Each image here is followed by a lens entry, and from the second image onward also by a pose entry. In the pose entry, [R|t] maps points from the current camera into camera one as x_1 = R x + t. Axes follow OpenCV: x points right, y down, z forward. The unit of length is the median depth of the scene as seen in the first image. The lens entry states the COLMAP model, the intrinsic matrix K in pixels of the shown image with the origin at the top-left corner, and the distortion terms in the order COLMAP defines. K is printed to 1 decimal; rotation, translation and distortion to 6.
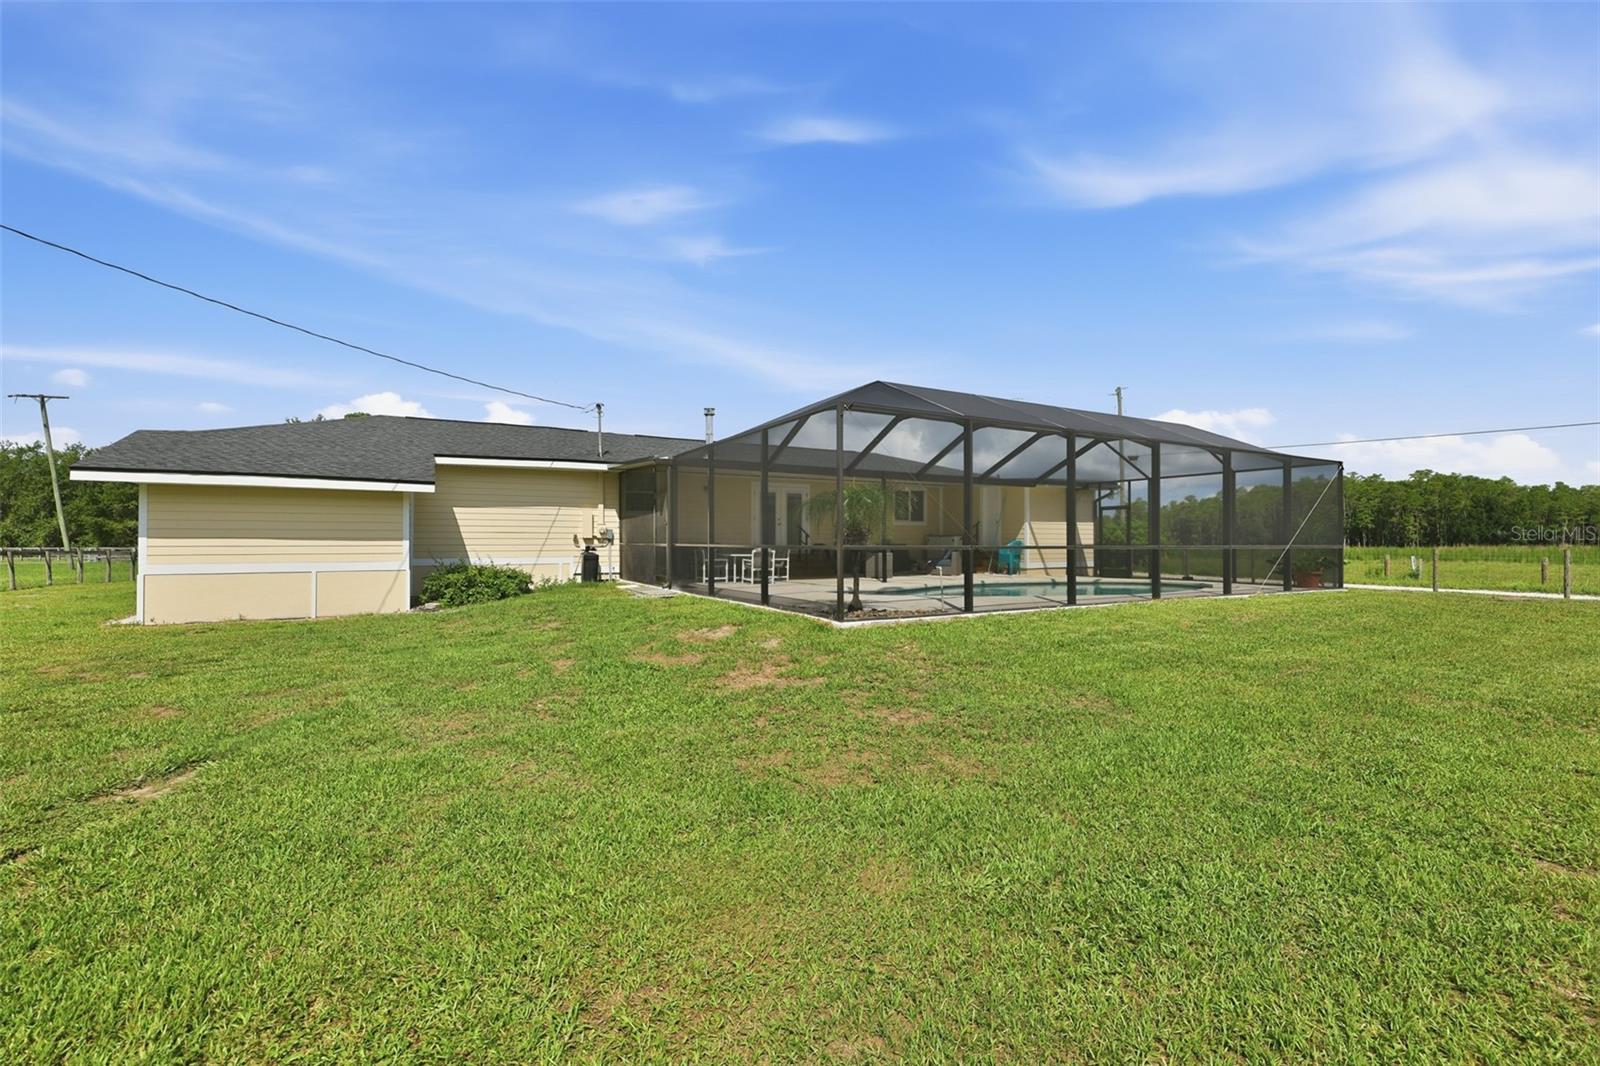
lens RADIAL K [[697.4, 0, 808.2], [0, 697.4, 536.3], [0, 0, 1]] dist [-0.005001, 0.000810]
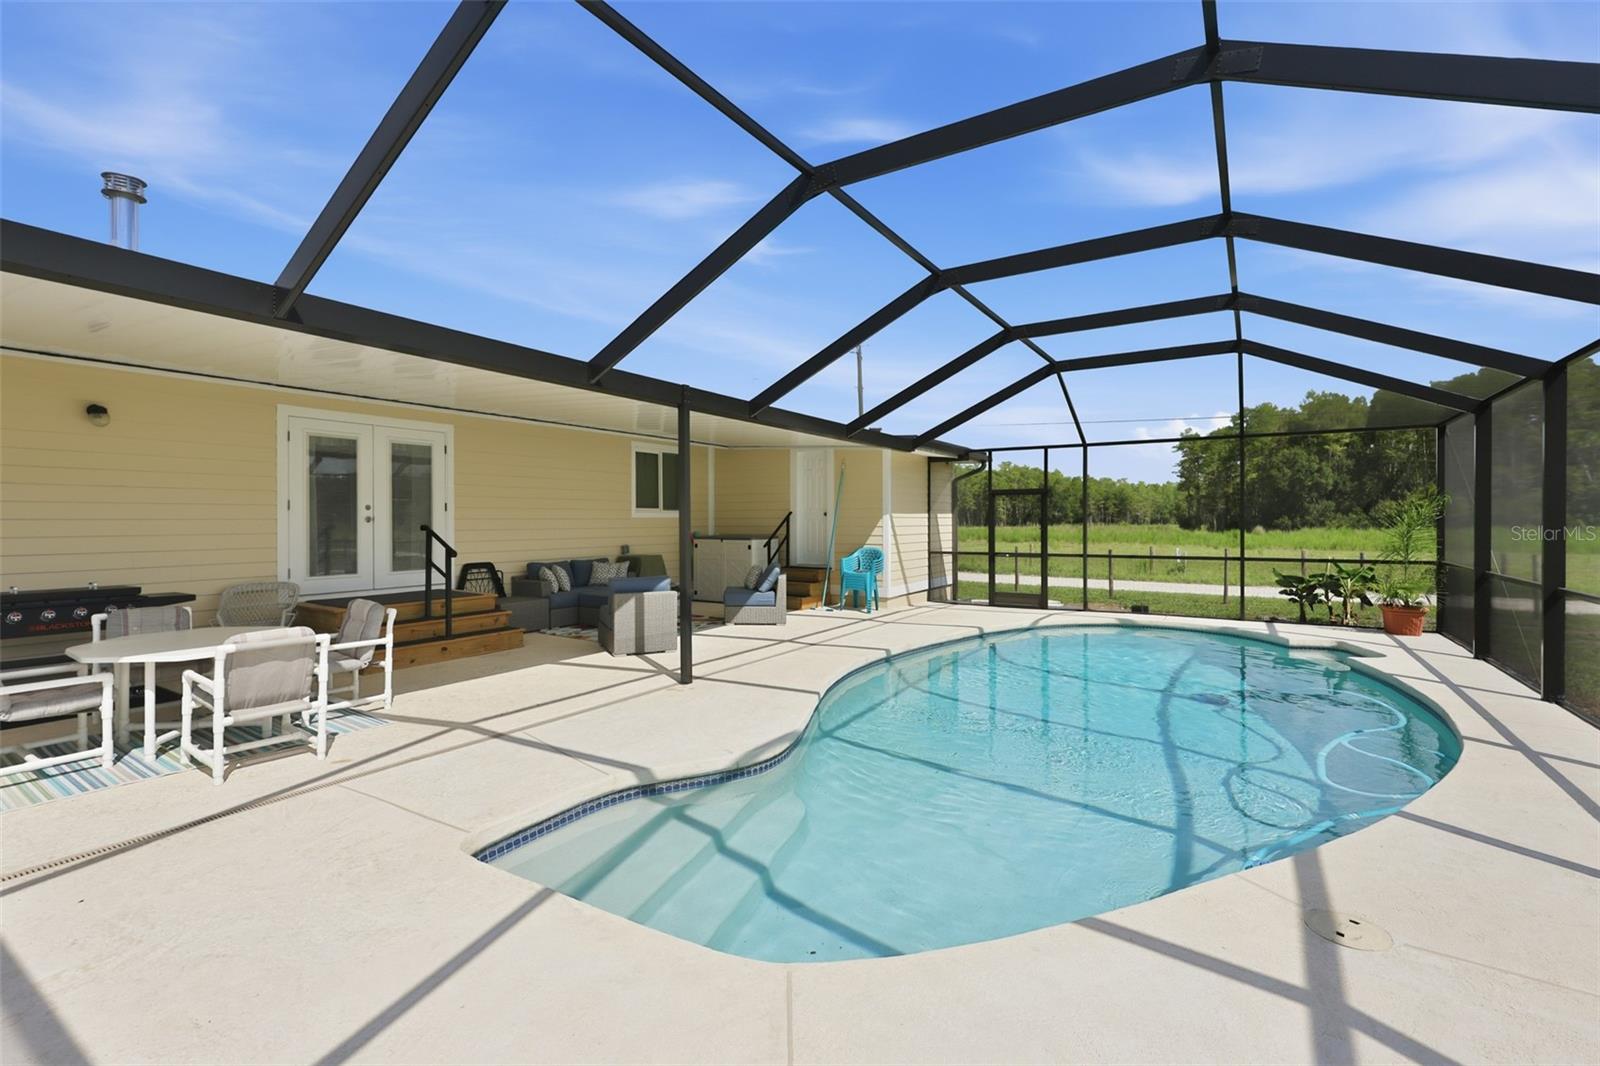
lens RADIAL K [[697.4, 0, 799.3], [0, 697.4, 523.3], [0, 0, 1]] dist [-0.005001, 0.000810]
pose [[0.886253, -0.004245, 0.463182, -0.009510], [-0.002214, 0.999908, 0.013399, -0.023751], [-0.463196, -0.012900, 0.886162, 0.616123]]
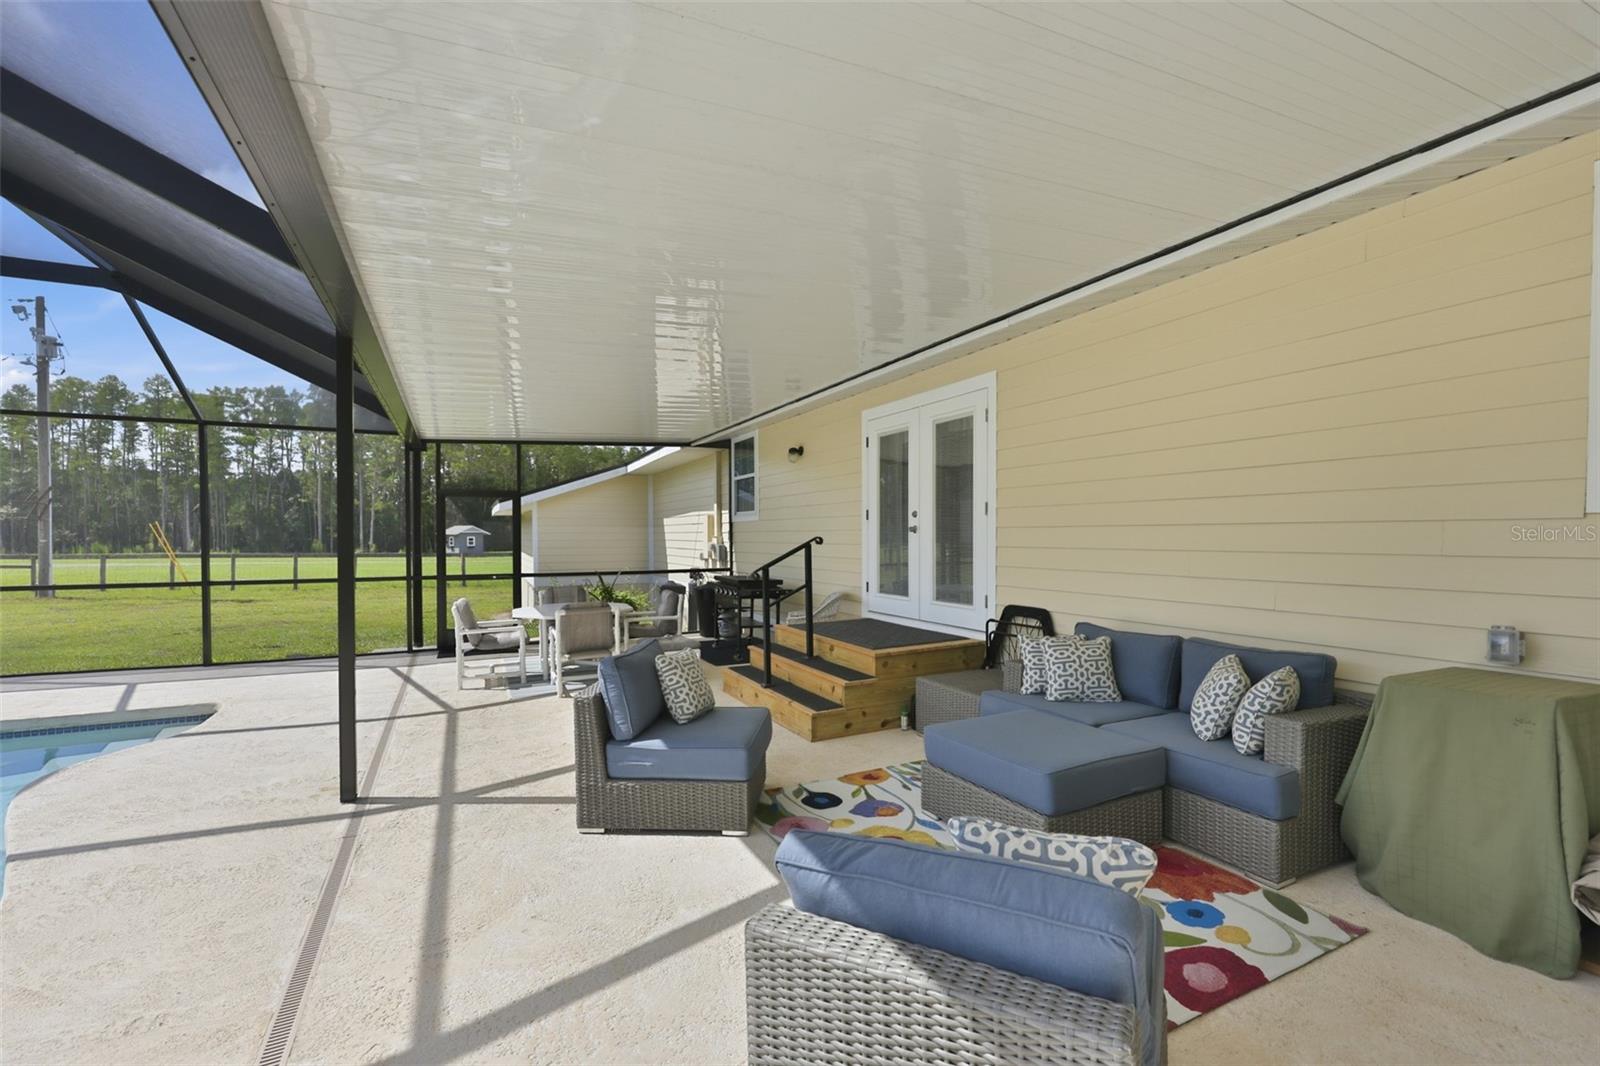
lens RADIAL K [[697.4, 0, 799.6], [0, 697.4, 537.9], [0, 0, 1]] dist [-0.005001, 0.000810]
pose [[-0.072130, 0.005690, -0.997379, 0.307986], [0.011494, 0.999922, 0.004874, -0.017624], [0.997329, -0.011113, -0.072190, 1.111329]]
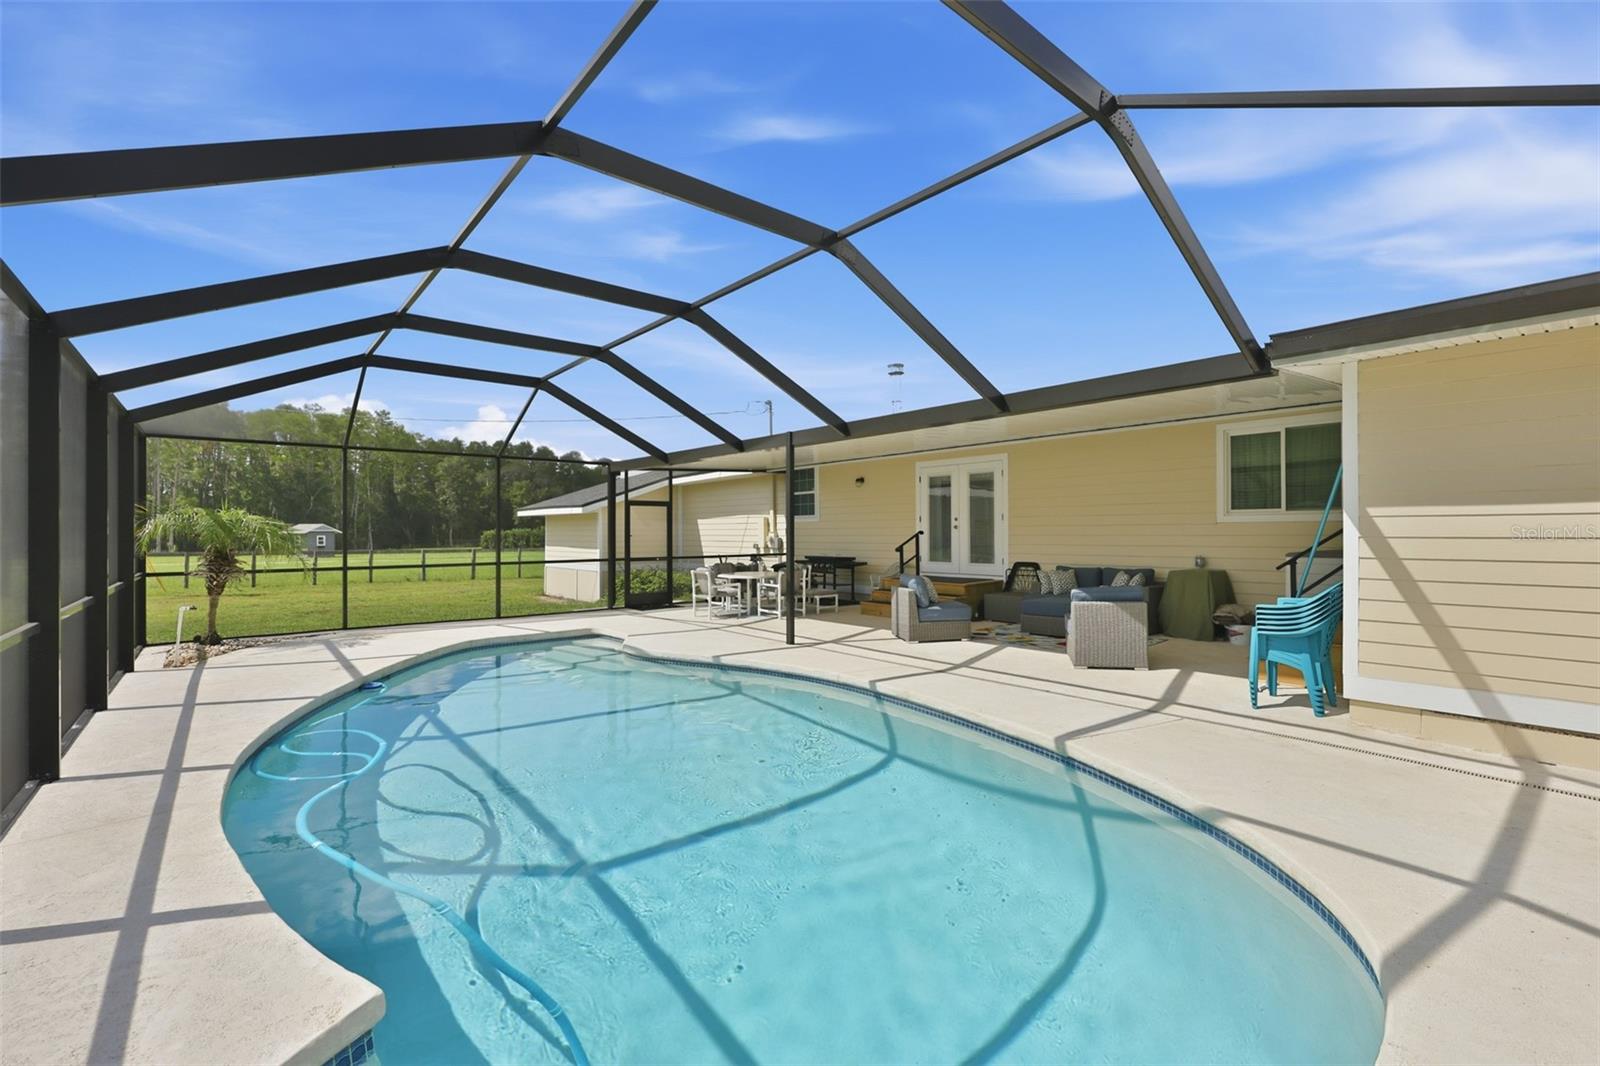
lens RADIAL K [[697.4, 0, 810.3], [0, 697.4, 523.8], [0, 0, 1]] dist [-0.005001, 0.000810]
pose [[0.179390, -0.013143, -0.983690, 0.597698], [0.012796, 0.999857, -0.011026, -0.017046], [0.983695, -0.010610, 0.179533, 0.881188]]
